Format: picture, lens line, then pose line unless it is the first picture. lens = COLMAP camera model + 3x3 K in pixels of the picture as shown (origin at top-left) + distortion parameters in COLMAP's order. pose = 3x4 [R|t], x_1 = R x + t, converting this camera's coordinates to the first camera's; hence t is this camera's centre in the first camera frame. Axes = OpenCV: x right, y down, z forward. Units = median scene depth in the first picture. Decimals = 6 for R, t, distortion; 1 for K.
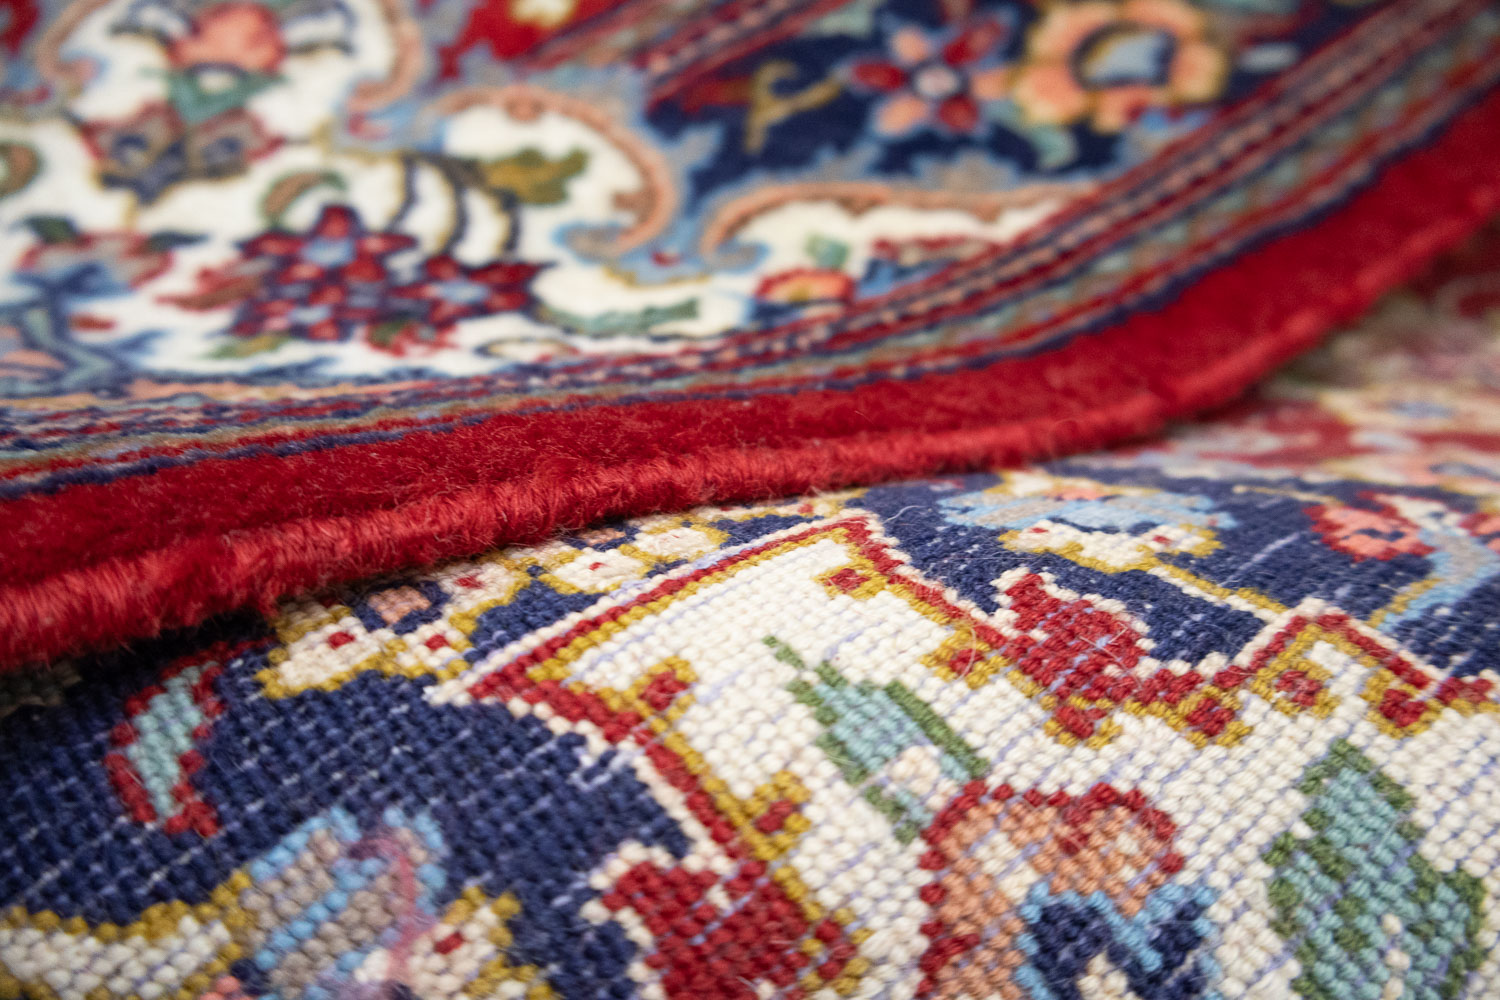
lens RADIAL K [[1280.4, 0, 741.1], [0, 1280.4, 480.2], [0, 0, 1]] dist [0.017134, 0.001433]
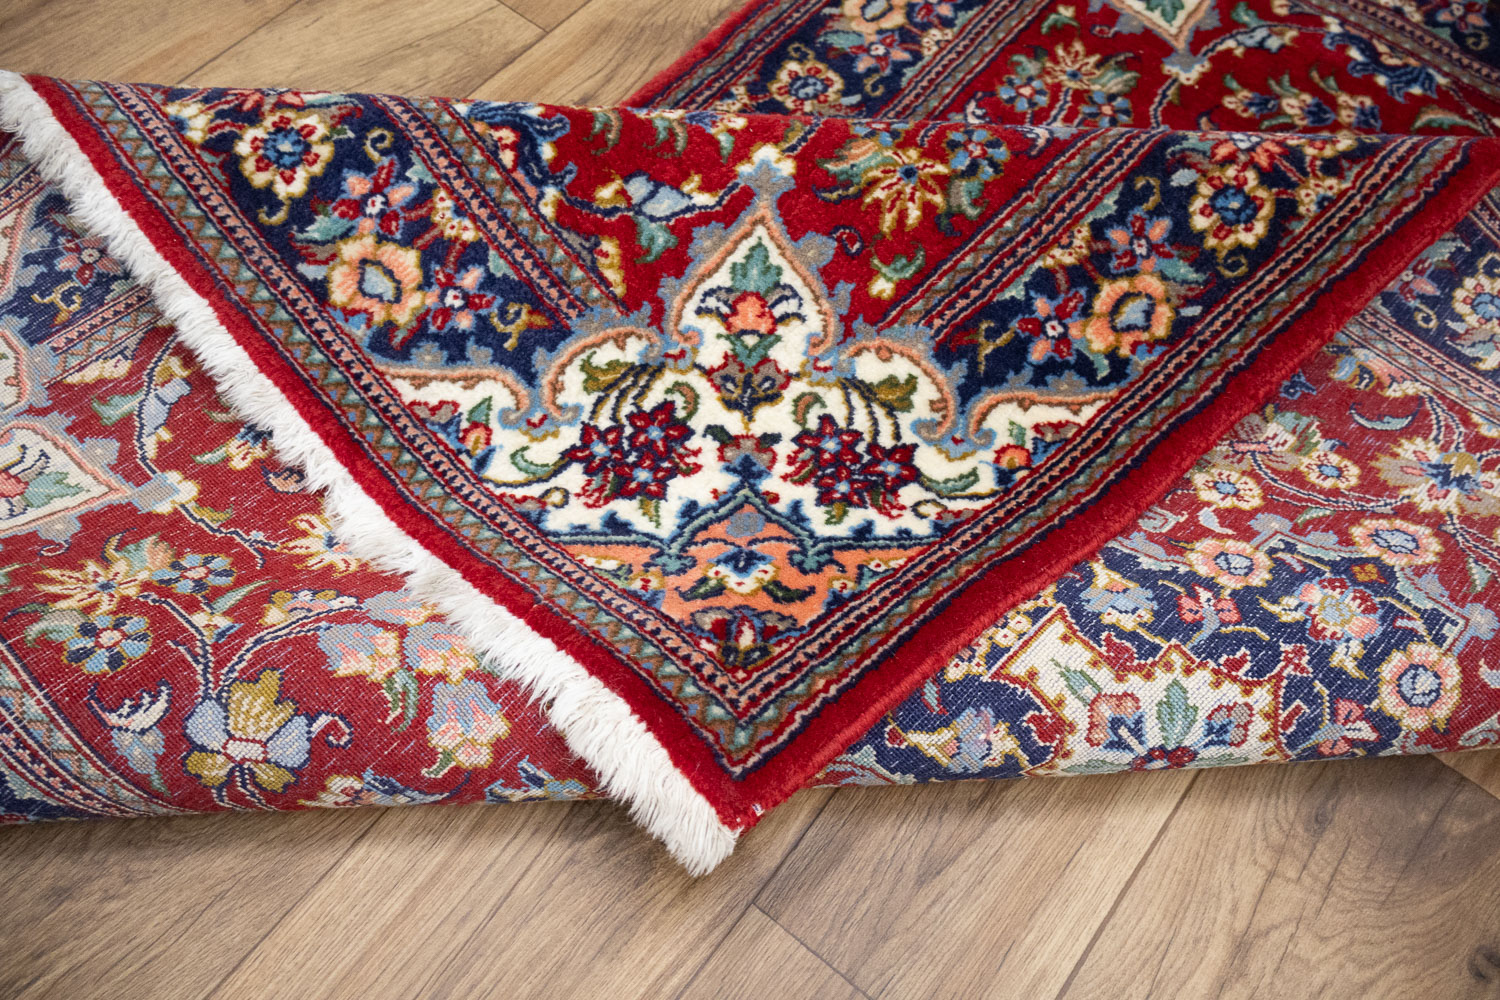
lens RADIAL K [[1280.4, 0, 741.1], [0, 1280.4, 480.2], [0, 0, 1]] dist [0.017134, 0.001433]
pose [[0.996542, -0.047106, 0.068446, -1.088374], [0.016072, 0.917487, 0.397441, -1.827310], [-0.081520, -0.394966, 0.915072, -2.234395]]
